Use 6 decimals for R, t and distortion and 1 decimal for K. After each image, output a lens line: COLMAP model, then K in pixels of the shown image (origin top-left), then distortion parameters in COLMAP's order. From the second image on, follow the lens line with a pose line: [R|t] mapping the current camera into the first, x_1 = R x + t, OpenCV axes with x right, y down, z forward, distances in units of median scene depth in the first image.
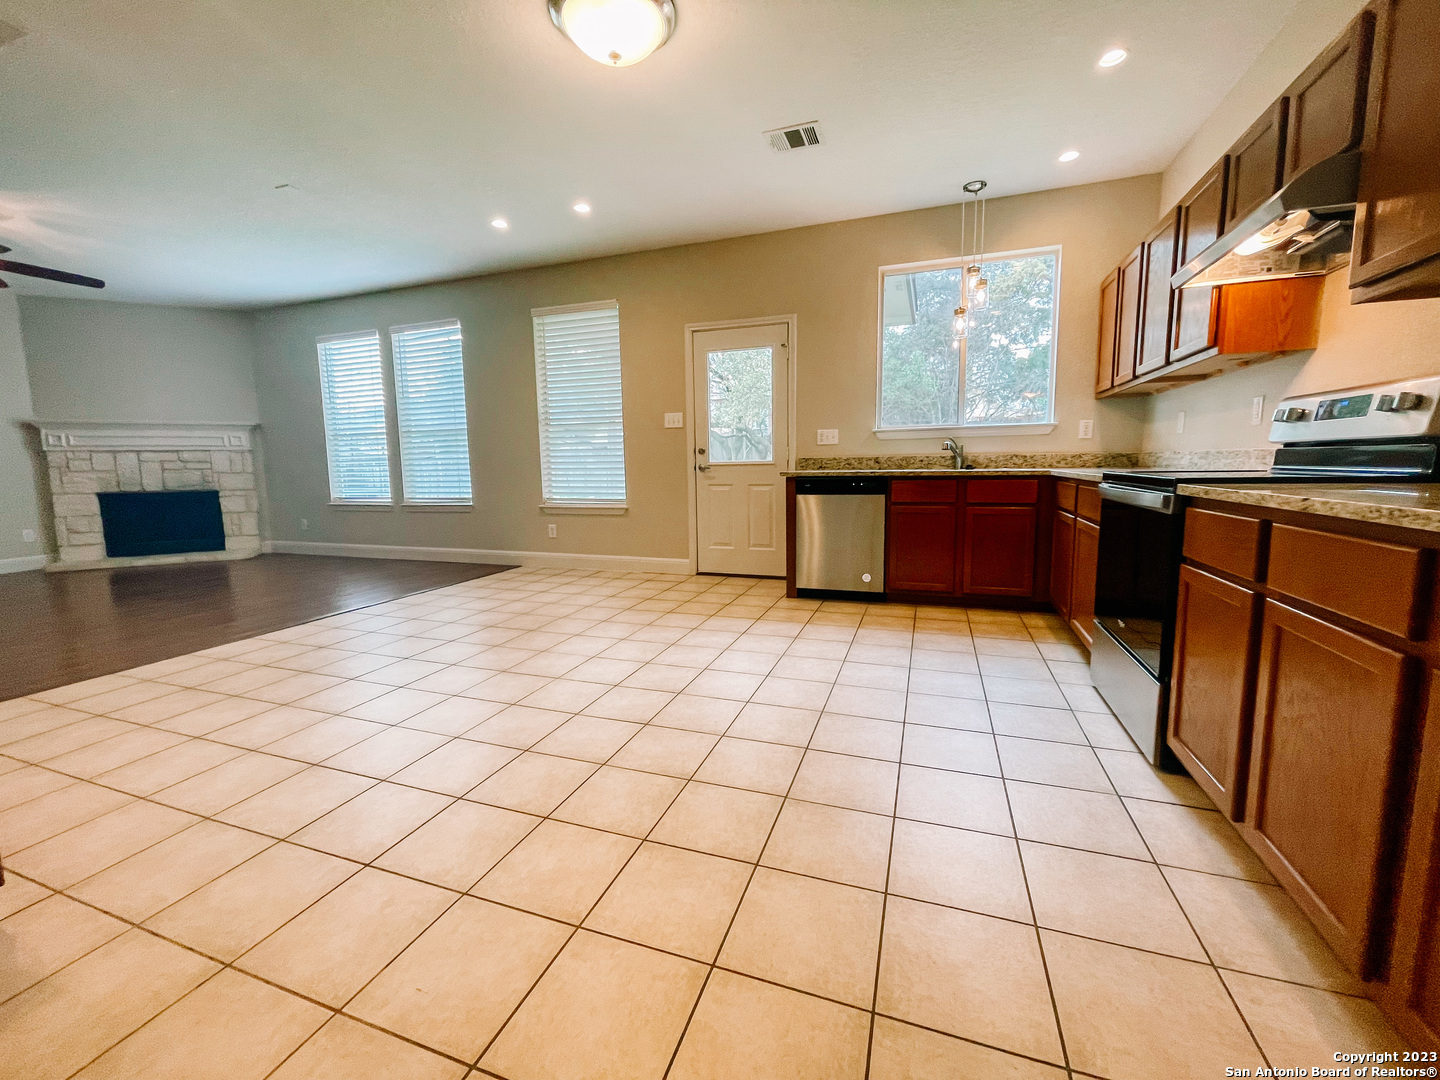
lens RADIAL K [[580.2, 0, 727.5], [0, 580.2, 533.7], [0, 0, 1]] dist [-0.003540, -0.001129]
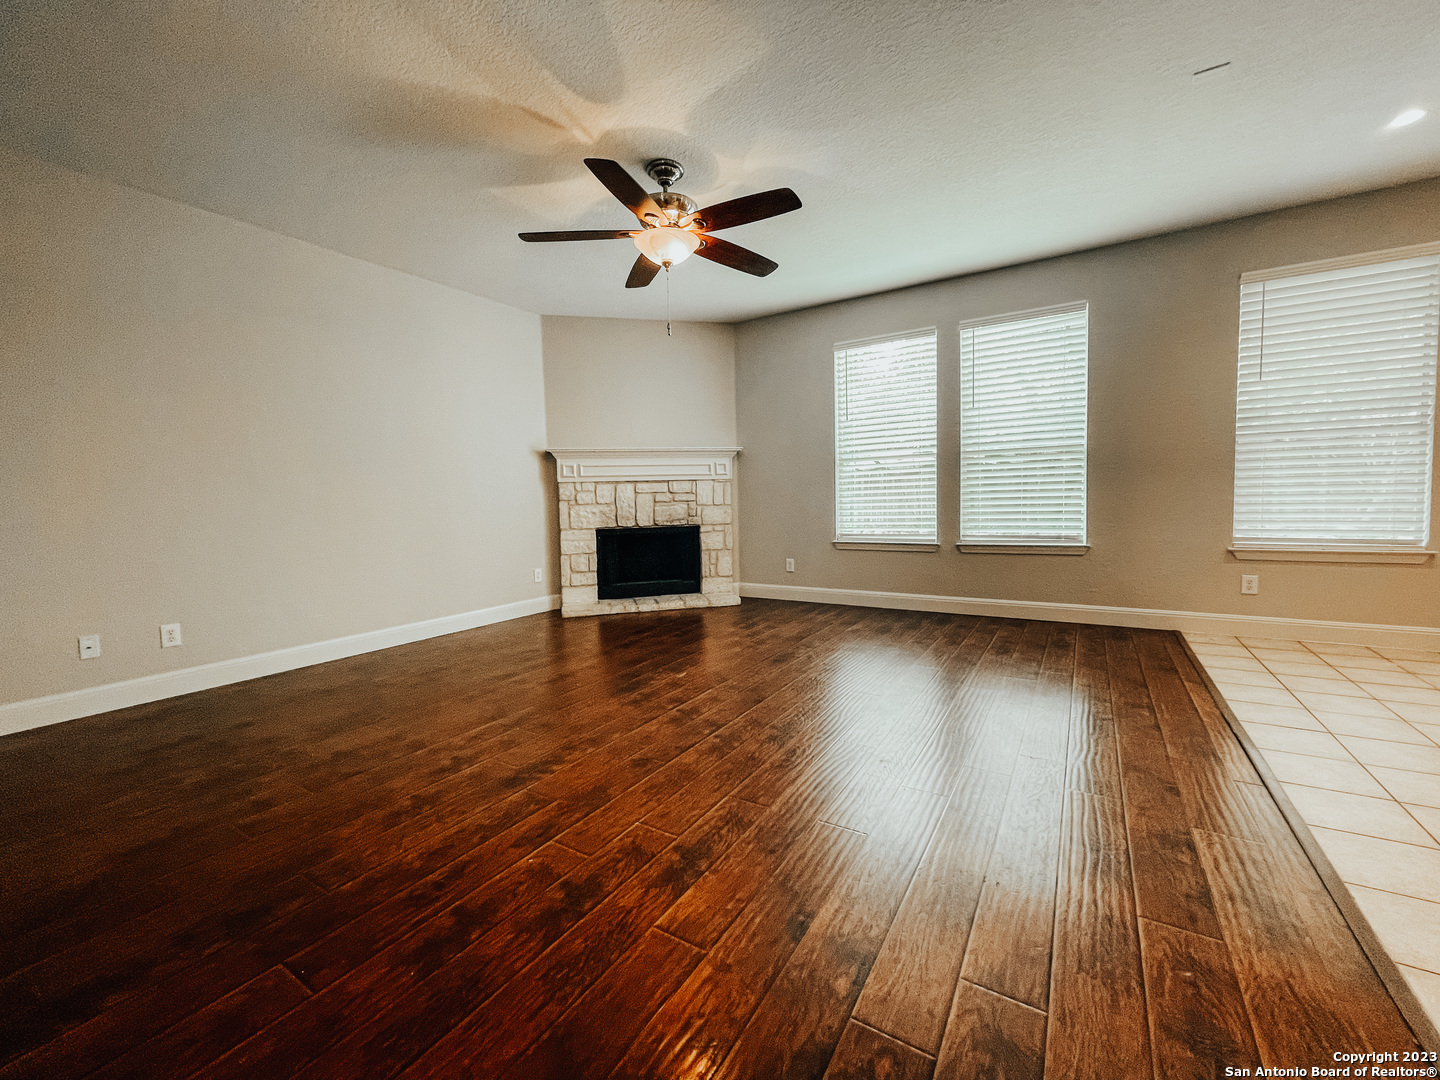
lens RADIAL K [[580.2, 0, 716.7], [0, 580.2, 529.7], [0, 0, 1]] dist [-0.003540, -0.001129]
pose [[0.974649, 0.001497, -0.223736, -0.704940], [-0.014664, 0.998255, -0.057201, -0.019240], [0.223260, 0.059032, 0.972970, 0.157417]]
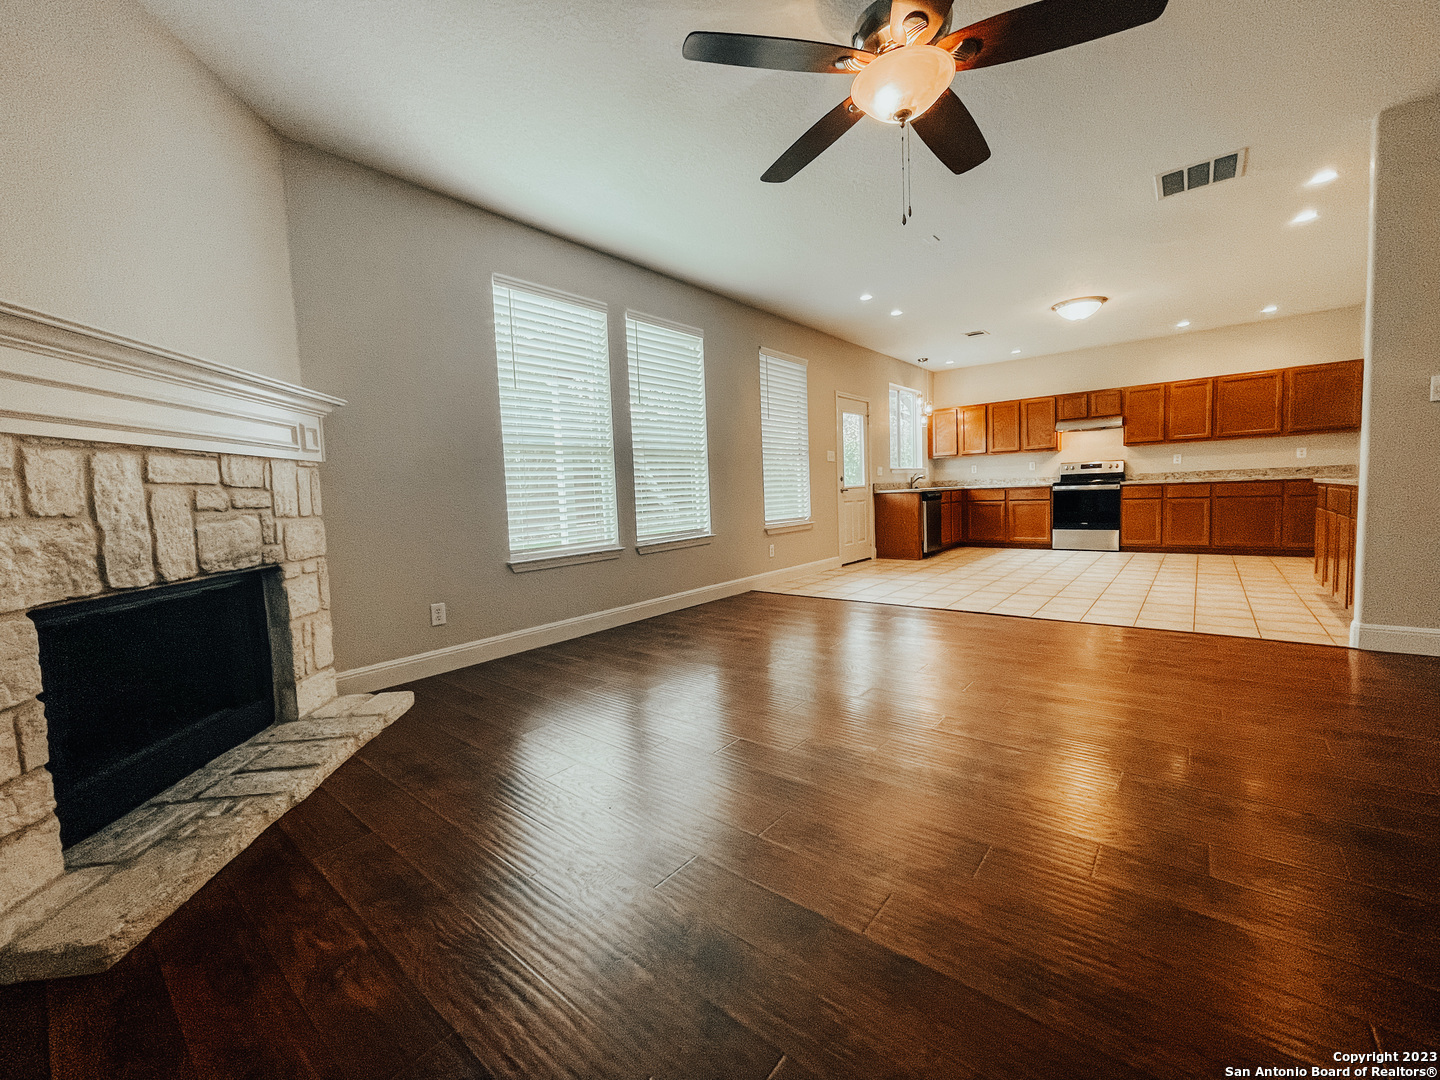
lens RADIAL K [[580.2, 0, 728.3], [0, 580.2, 534.6], [0, 0, 1]] dist [-0.003540, -0.001129]
pose [[0.337462, -0.070368, 0.938705, -1.217073], [0.147867, 0.988785, 0.020964, -0.062453], [-0.929653, 0.131729, 0.344083, 0.633925]]
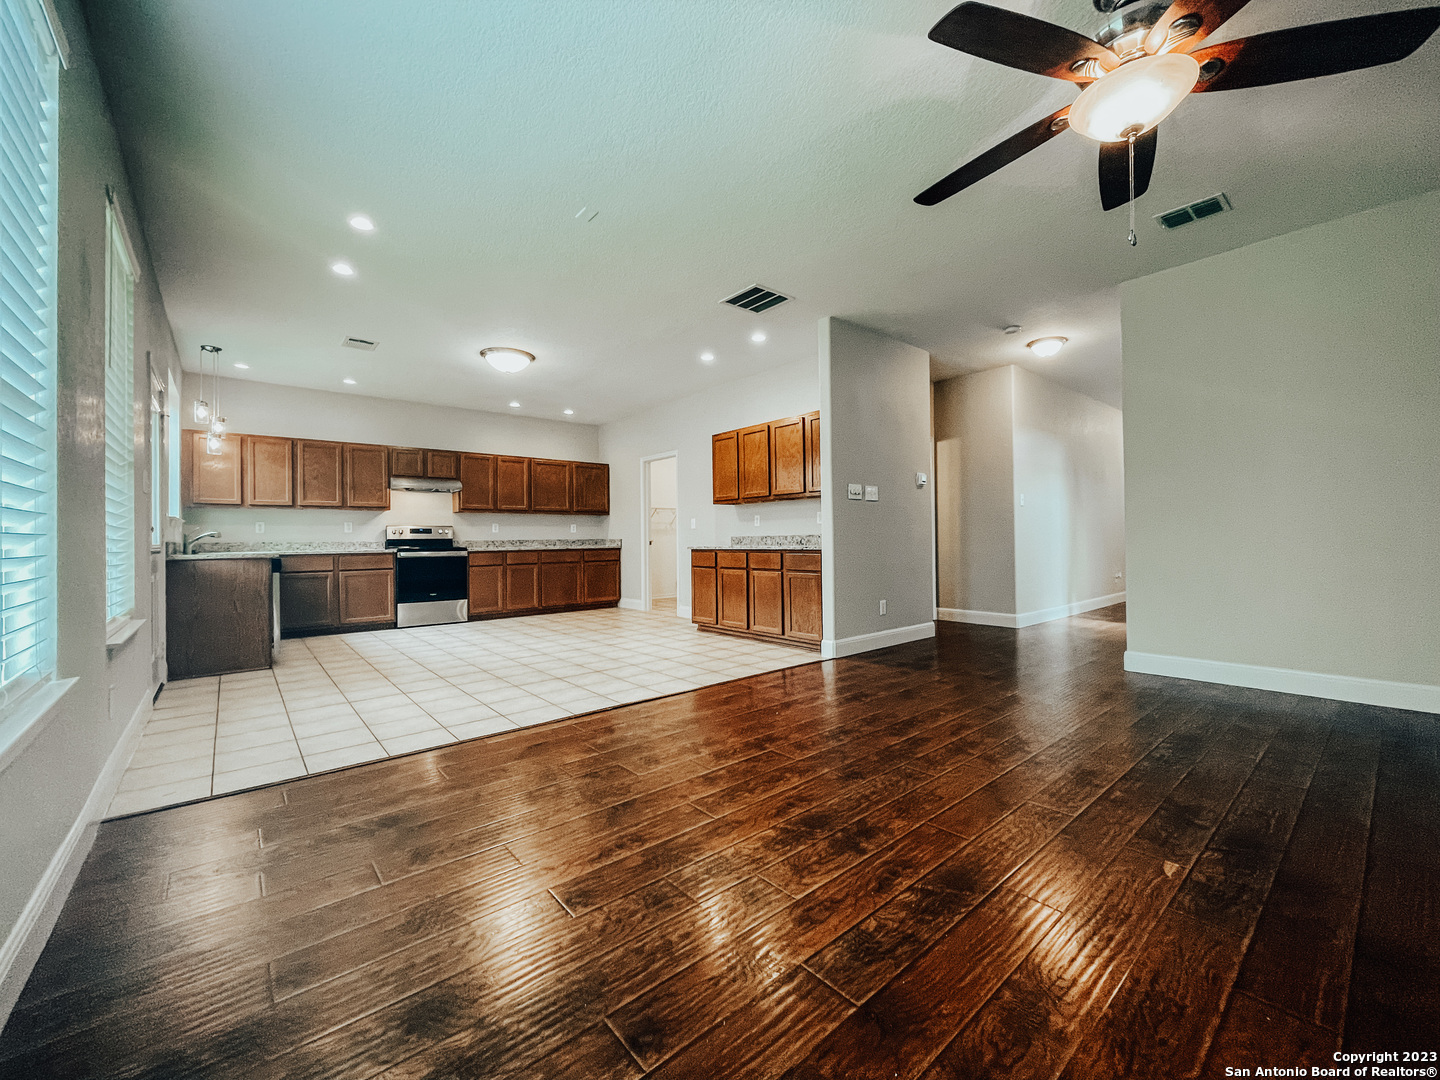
lens RADIAL K [[580.2, 0, 716.4], [0, 580.2, 536.4], [0, 0, 1]] dist [-0.003540, -0.001129]
pose [[-0.859840, 0.024749, 0.509963, -0.816132], [0.083911, 0.992093, 0.093334, -0.115890], [-0.503621, 0.123044, -0.855118, 1.016350]]
